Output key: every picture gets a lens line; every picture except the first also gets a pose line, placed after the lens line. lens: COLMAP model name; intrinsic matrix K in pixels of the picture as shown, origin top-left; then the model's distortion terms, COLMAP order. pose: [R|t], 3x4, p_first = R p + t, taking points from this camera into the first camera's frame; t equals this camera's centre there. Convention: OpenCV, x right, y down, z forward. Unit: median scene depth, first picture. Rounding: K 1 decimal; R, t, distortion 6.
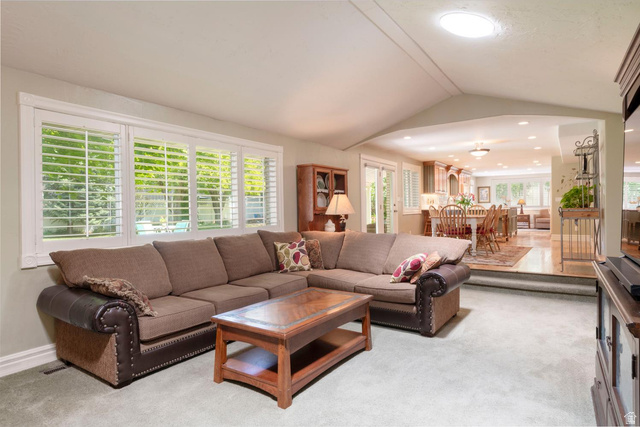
lens RADIAL K [[360.0, 0, 317.4], [0, 360.0, 211.4], [0, 0, 1]] dist [0.000627, 0.000055]
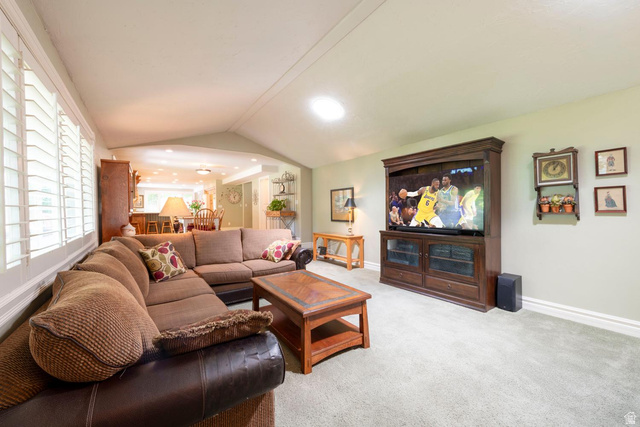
lens RADIAL K [[255.4, 0, 321.2], [0, 255.4, 212.7], [0, 0, 1]] dist [0.001034, 0.000048]
pose [[0.351828, -0.000393, 0.936065, -0.547034], [0.012754, 0.999909, -0.004374, 0.007215], [-0.935978, 0.013477, 0.351801, 0.397536]]
